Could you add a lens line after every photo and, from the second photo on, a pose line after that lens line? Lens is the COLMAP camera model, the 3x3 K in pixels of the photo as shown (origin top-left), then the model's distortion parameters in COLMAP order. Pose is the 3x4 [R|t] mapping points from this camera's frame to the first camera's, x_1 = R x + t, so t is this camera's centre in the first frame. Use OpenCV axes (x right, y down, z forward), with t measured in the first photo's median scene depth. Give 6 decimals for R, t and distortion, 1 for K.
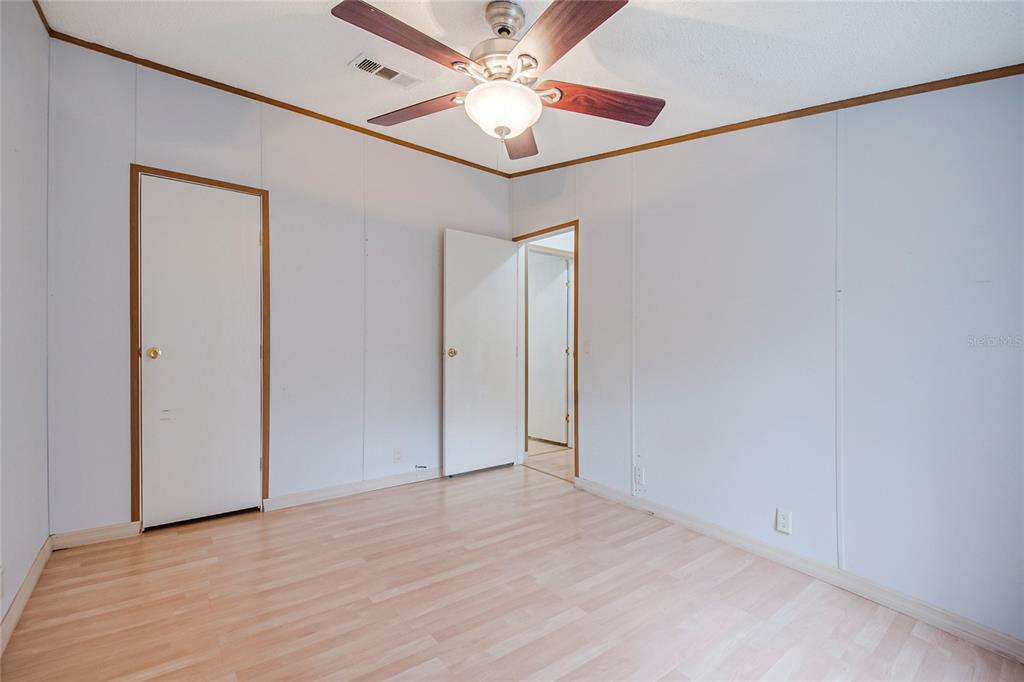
lens RADIAL K [[449.4, 0, 512.0], [0, 449.4, 345.5], [0, 0, 1]] dist [-0.001097, -0.001106]
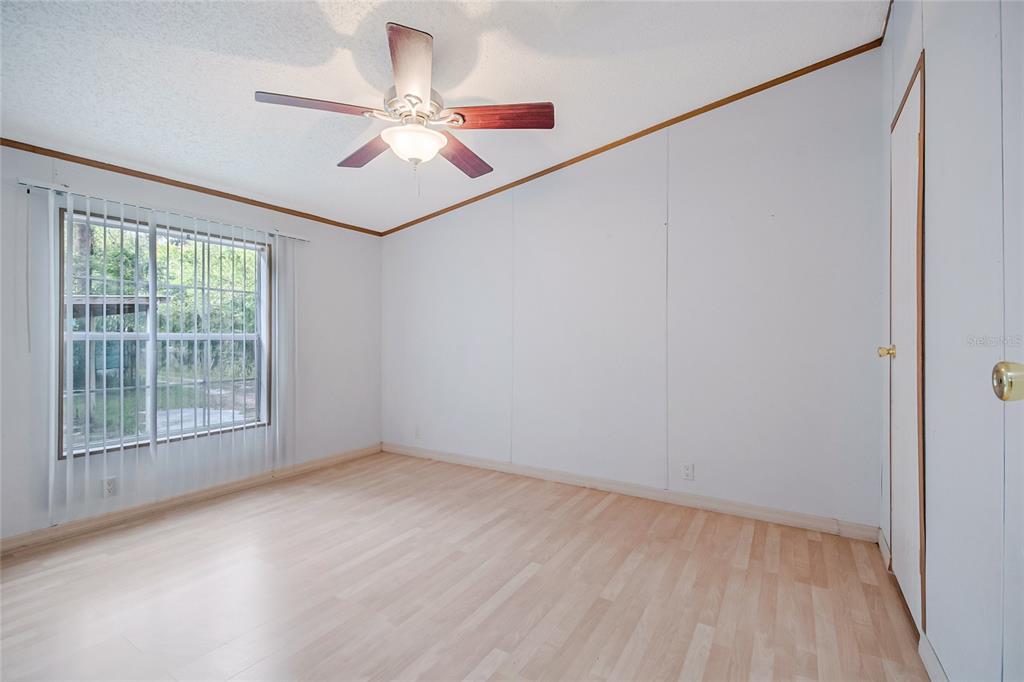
lens RADIAL K [[449.4, 0, 513.7], [0, 449.4, 342.7], [0, 0, 1]] dist [-0.001097, -0.001106]
pose [[-0.941106, -0.008068, -0.338017, 0.123892], [-0.005508, 0.999948, -0.008530, 0.015625], [0.338068, -0.006165, -0.941101, 1.916093]]
